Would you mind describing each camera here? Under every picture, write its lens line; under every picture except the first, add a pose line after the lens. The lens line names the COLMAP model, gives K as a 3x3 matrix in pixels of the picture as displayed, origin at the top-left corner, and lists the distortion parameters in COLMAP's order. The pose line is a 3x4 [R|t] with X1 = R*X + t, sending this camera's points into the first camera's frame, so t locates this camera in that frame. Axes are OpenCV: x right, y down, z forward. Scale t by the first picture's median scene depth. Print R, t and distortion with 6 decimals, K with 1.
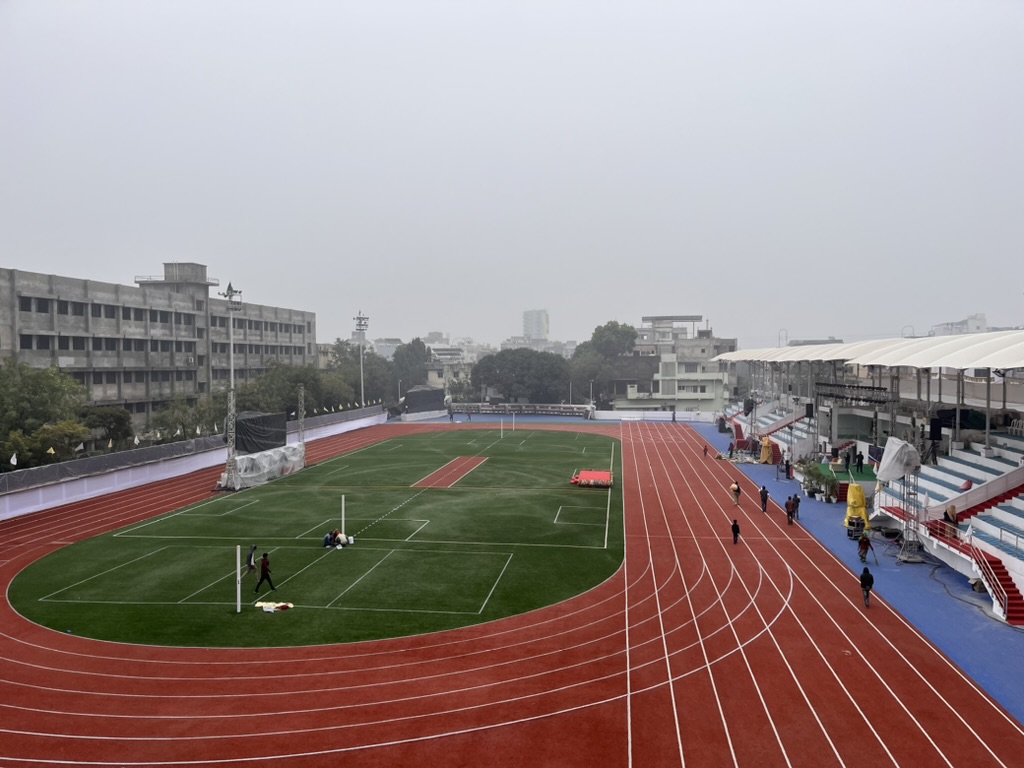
lens RADIAL K [[778.5, 0, 512.0], [0, 778.5, 384.0], [0, 0, 1]] dist [0.088657, -0.123236]
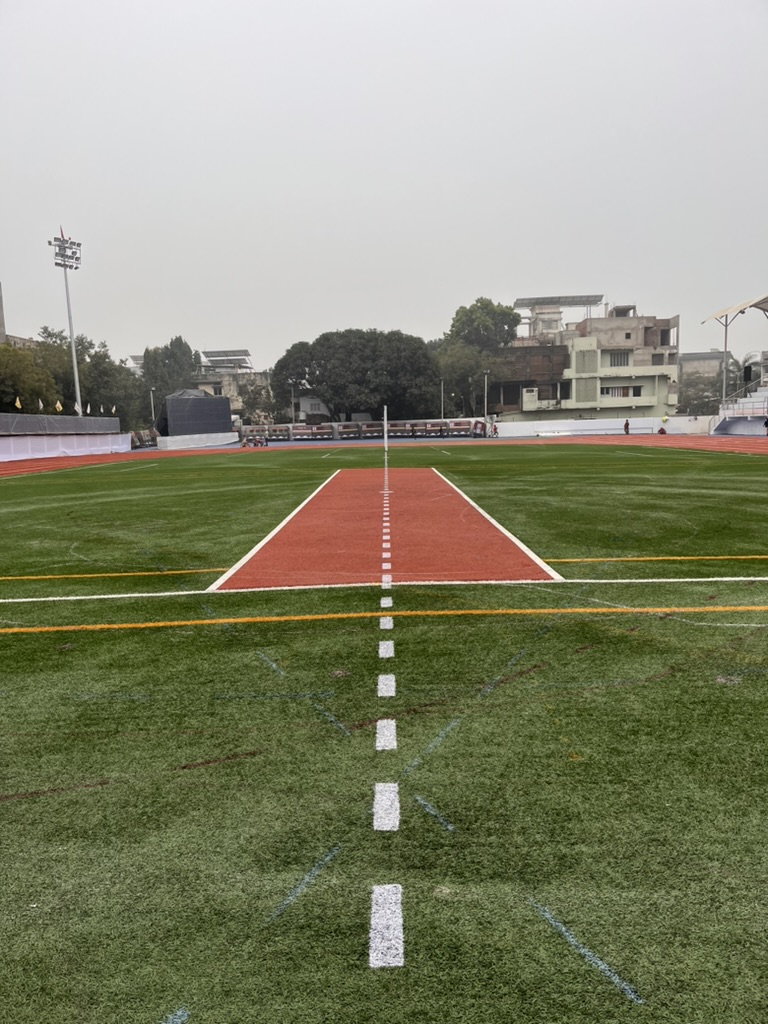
lens RADIAL K [[778.5, 0, 384.0], [0, 778.5, 512.0], [0, 0, 1]] dist [0.088657, -0.123236]
pose [[0.990388, -0.040391, 0.132286, -0.056217], [0.030021, 0.996385, 0.079474, 0.051157], [-0.135017, -0.074739, 0.988020, 0.407936]]
